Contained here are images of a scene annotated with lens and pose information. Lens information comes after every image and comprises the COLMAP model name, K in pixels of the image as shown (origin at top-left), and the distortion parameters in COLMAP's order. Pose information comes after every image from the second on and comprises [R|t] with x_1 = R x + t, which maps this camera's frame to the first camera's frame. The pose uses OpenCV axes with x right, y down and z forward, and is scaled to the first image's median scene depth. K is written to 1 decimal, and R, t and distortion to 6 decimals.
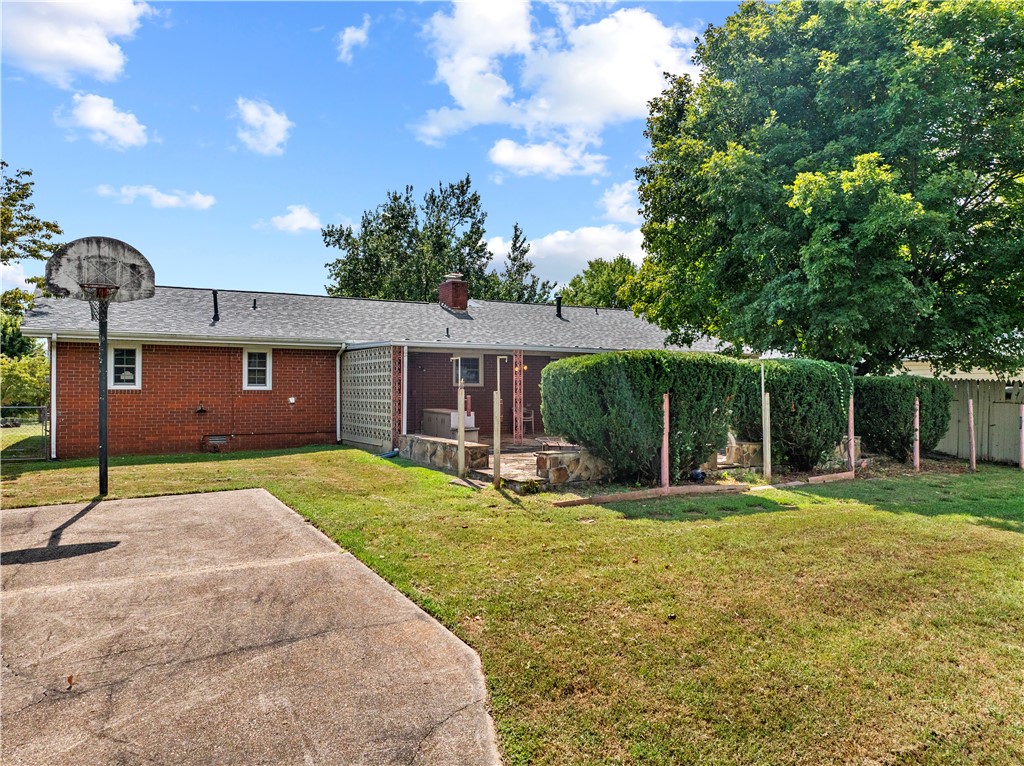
lens RADIAL K [[720.9, 0, 513.8], [0, 720.9, 379.6], [0, 0, 1]] dist [-0.041963, -0.003844]
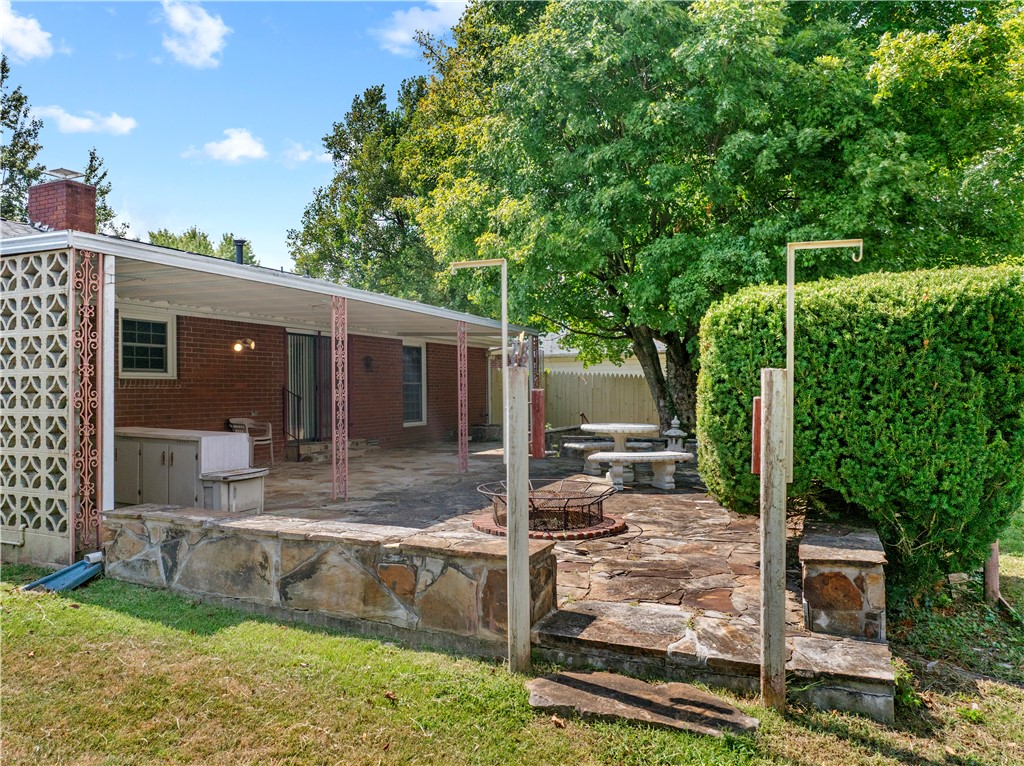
lens RADIAL K [[720.9, 0, 513.8], [0, 720.9, 379.6], [0, 0, 1]] dist [-0.041963, -0.003844]
pose [[0.805669, 0.001400, 0.592364, -0.184419], [0.000436, 0.999996, -0.002957, 0.014245], [-0.592366, 0.002641, 0.805665, 0.566986]]
